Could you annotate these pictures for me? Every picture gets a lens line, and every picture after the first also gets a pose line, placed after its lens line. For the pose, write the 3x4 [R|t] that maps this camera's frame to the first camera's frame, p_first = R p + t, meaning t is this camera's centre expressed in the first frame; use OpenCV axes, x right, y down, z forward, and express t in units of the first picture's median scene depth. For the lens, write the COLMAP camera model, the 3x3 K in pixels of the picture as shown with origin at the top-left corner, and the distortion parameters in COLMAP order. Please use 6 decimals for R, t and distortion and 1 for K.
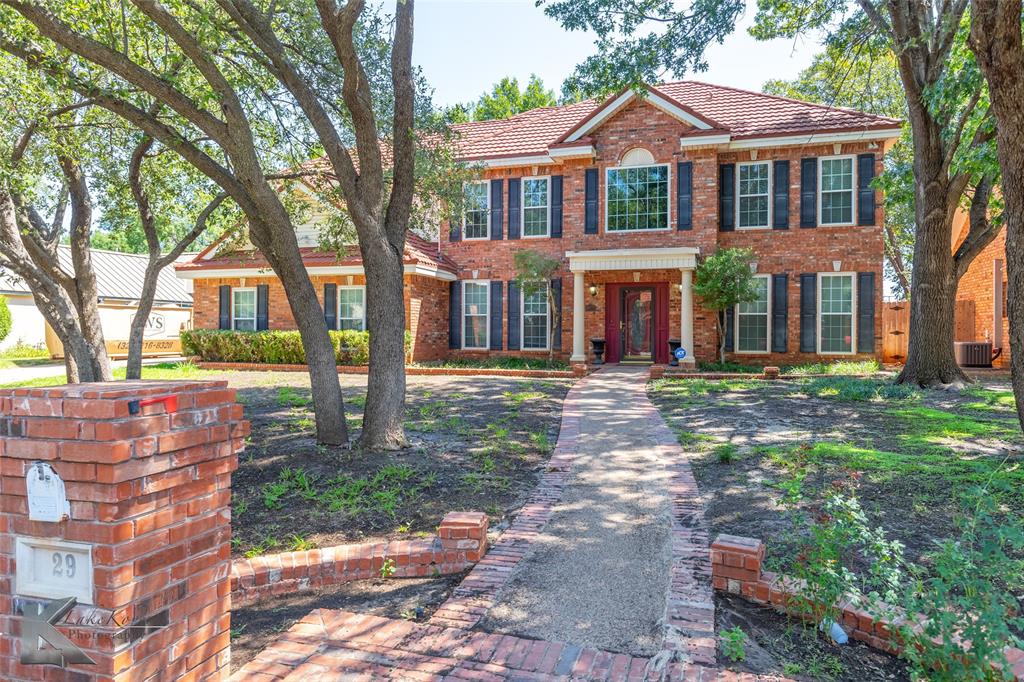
lens RADIAL K [[652.3, 0, 519.6], [0, 652.3, 332.0], [0, 0, 1]] dist [-0.001064, 0.003324]
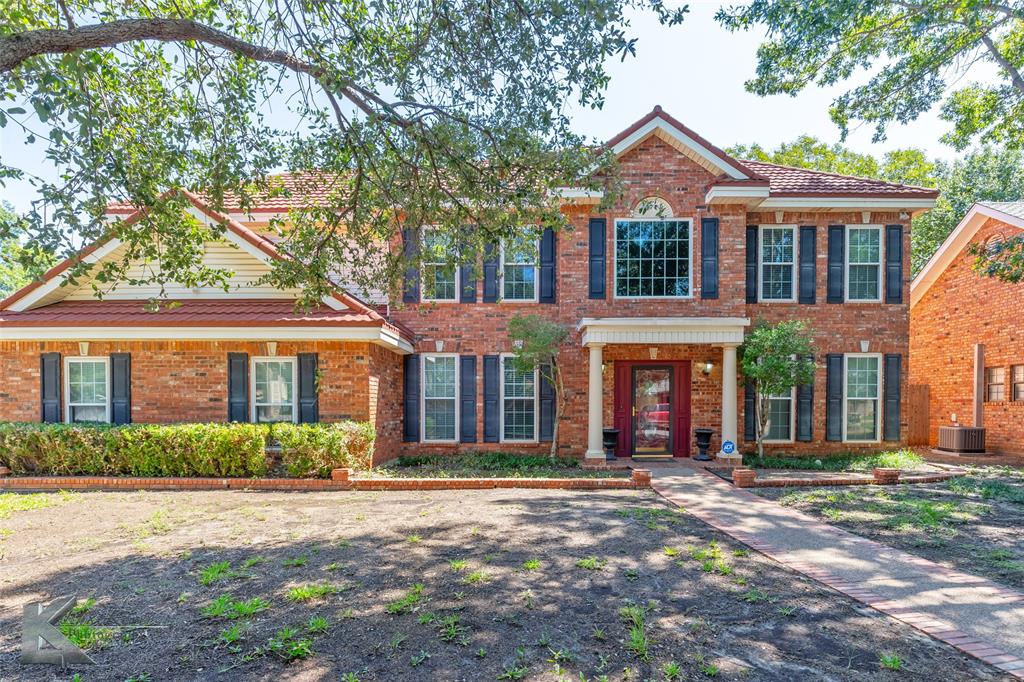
lens RADIAL K [[537.5, 0, 526.1], [0, 537.5, 417.5], [0, 0, 1]] dist [-0.005174, 0.000411]
pose [[0.955791, -0.011277, 0.293829, -0.179193], [0.003868, 0.999660, 0.025783, -0.021705], [-0.294020, -0.023507, 0.955510, 0.399717]]
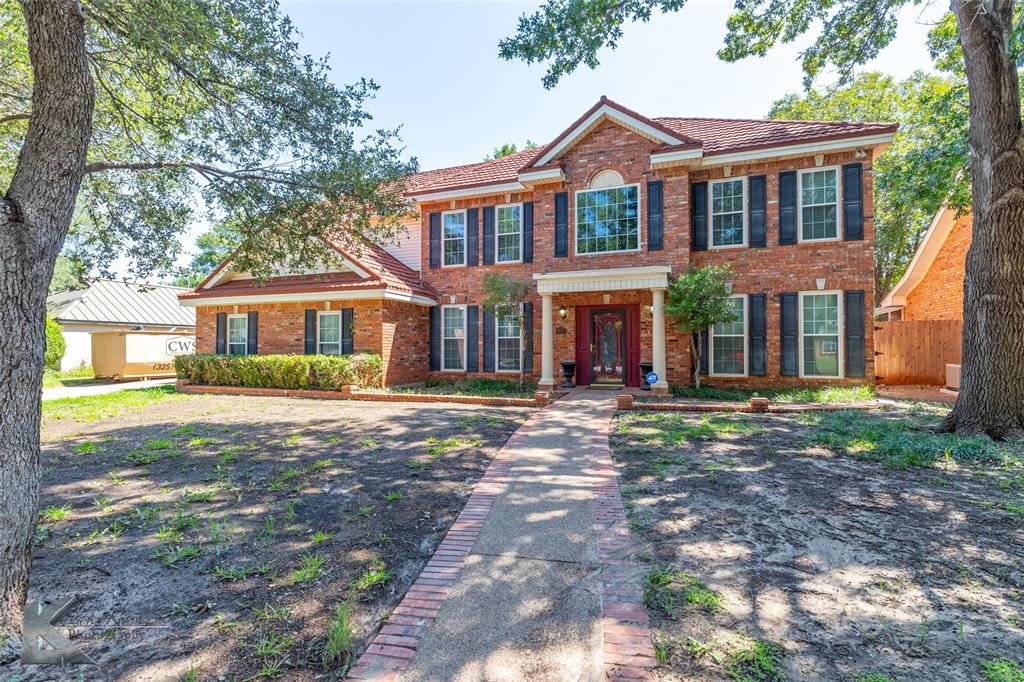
lens RADIAL K [[468.1, 0, 510.6], [0, 468.1, 340.5], [0, 0, 1]] dist [0.003537, -0.001435]
pose [[0.998446, -0.006737, -0.055316, 0.073848], [0.005893, 0.999864, -0.015413, -0.011734], [0.055412, 0.015063, 0.998350, 0.288691]]
